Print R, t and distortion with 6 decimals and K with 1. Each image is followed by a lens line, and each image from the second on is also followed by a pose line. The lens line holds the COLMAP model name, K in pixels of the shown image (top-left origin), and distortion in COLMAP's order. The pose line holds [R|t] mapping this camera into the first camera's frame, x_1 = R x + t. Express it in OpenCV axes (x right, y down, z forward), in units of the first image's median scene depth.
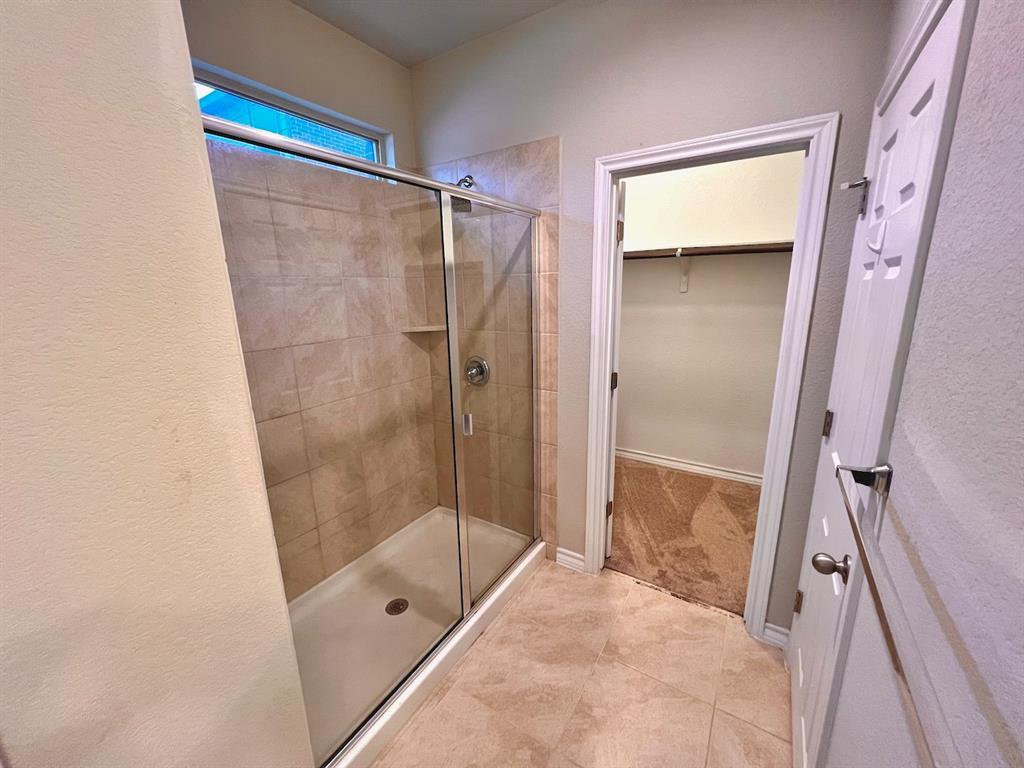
lens RADIAL K [[409.2, 0, 510.5], [0, 409.2, 383.4], [0, 0, 1]] dist [0.000958, -0.000243]
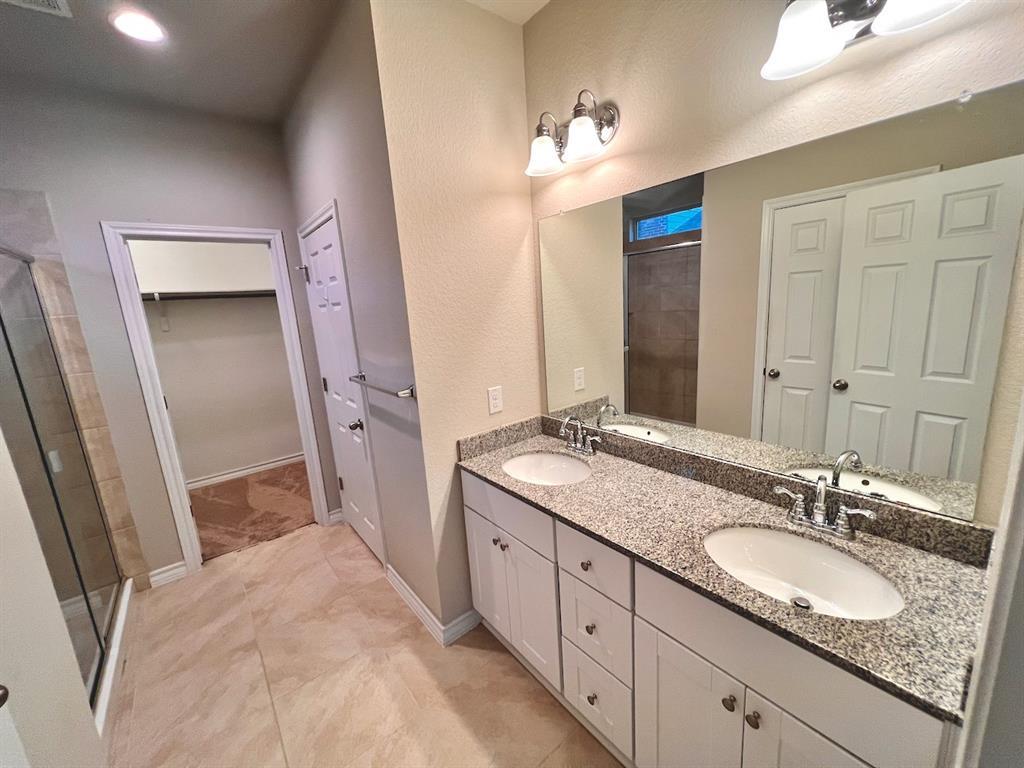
lens RADIAL K [[409.2, 0, 510.5], [0, 409.2, 383.4], [0, 0, 1]] dist [0.000958, -0.000243]
pose [[0.324028, -0.185357, 0.927711, -0.527949], [0.275233, 0.956671, 0.095011, 0.105459], [-0.905126, 0.224550, 0.361005, -0.359498]]
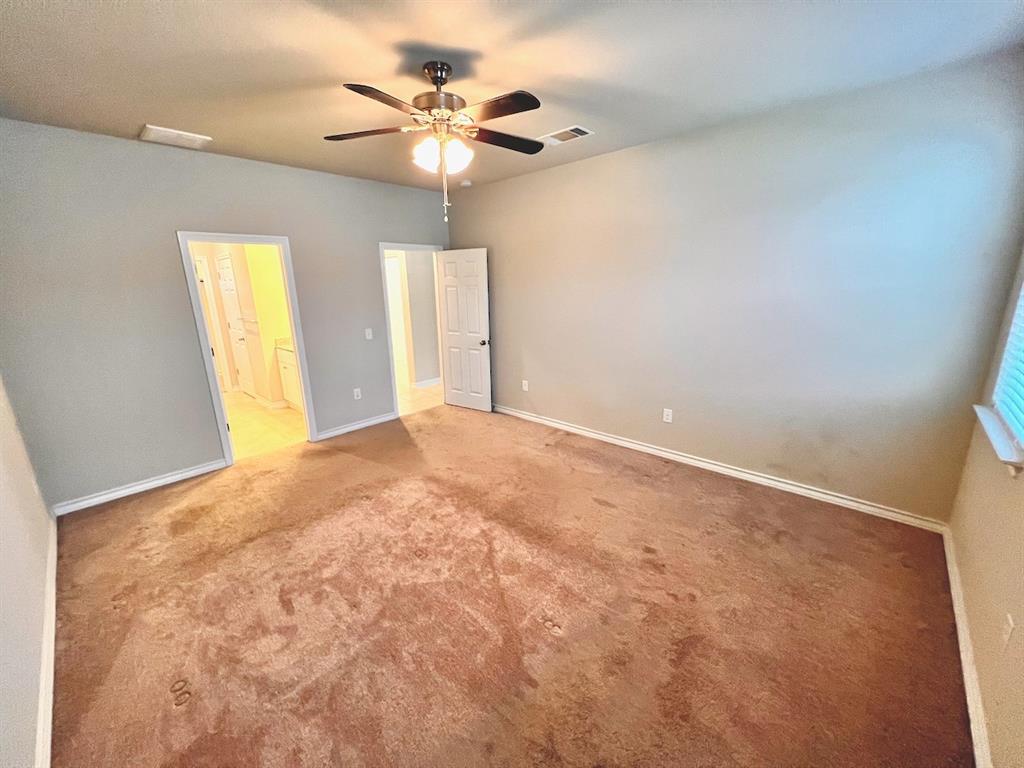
lens RADIAL K [[409.2, 0, 510.5], [0, 409.2, 383.4], [0, 0, 1]] dist [0.000958, -0.000243]
pose [[0.178262, -0.222827, 0.958421, -2.131273], [0.249035, 0.952527, 0.175137, 0.475127], [-0.951948, 0.207460, 0.225291, -1.924137]]
